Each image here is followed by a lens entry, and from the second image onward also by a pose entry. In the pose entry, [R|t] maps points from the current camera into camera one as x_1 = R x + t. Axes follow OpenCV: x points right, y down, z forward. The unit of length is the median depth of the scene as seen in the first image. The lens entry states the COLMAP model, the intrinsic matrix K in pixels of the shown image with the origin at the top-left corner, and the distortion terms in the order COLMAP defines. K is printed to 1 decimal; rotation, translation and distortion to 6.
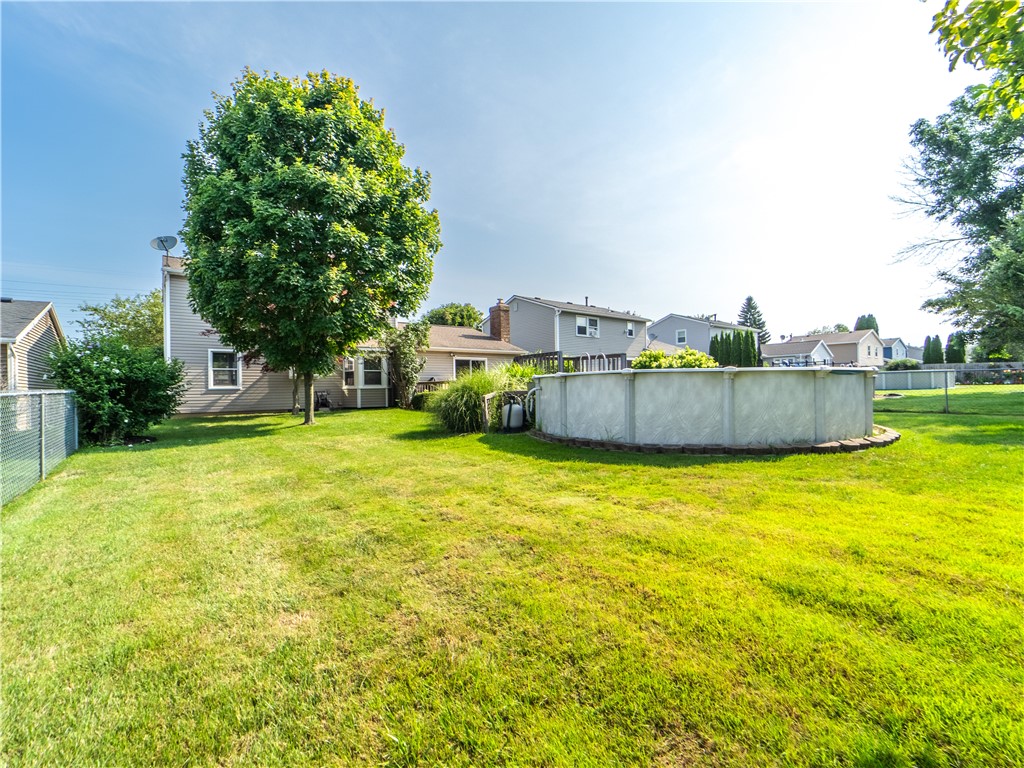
lens RADIAL K [[463.1, 0, 525.8], [0, 463.1, 390.6], [0, 0, 1]] dist [-0.002129, -0.000666]
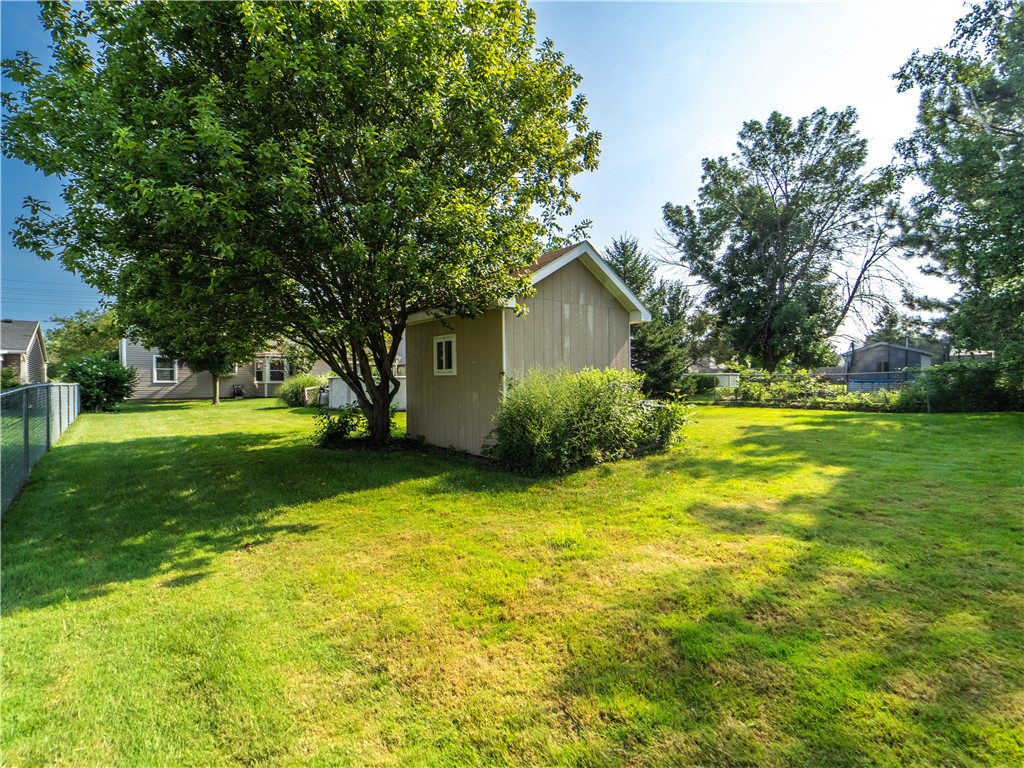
lens RADIAL K [[463.1, 0, 525.8], [0, 463.1, 390.6], [0, 0, 1]] dist [-0.002129, -0.000666]
pose [[0.997586, 0.008500, 0.068920, 0.392087], [-0.009066, 0.999928, 0.007904, -0.000829], [-0.068848, -0.008510, 0.997591, -0.543751]]
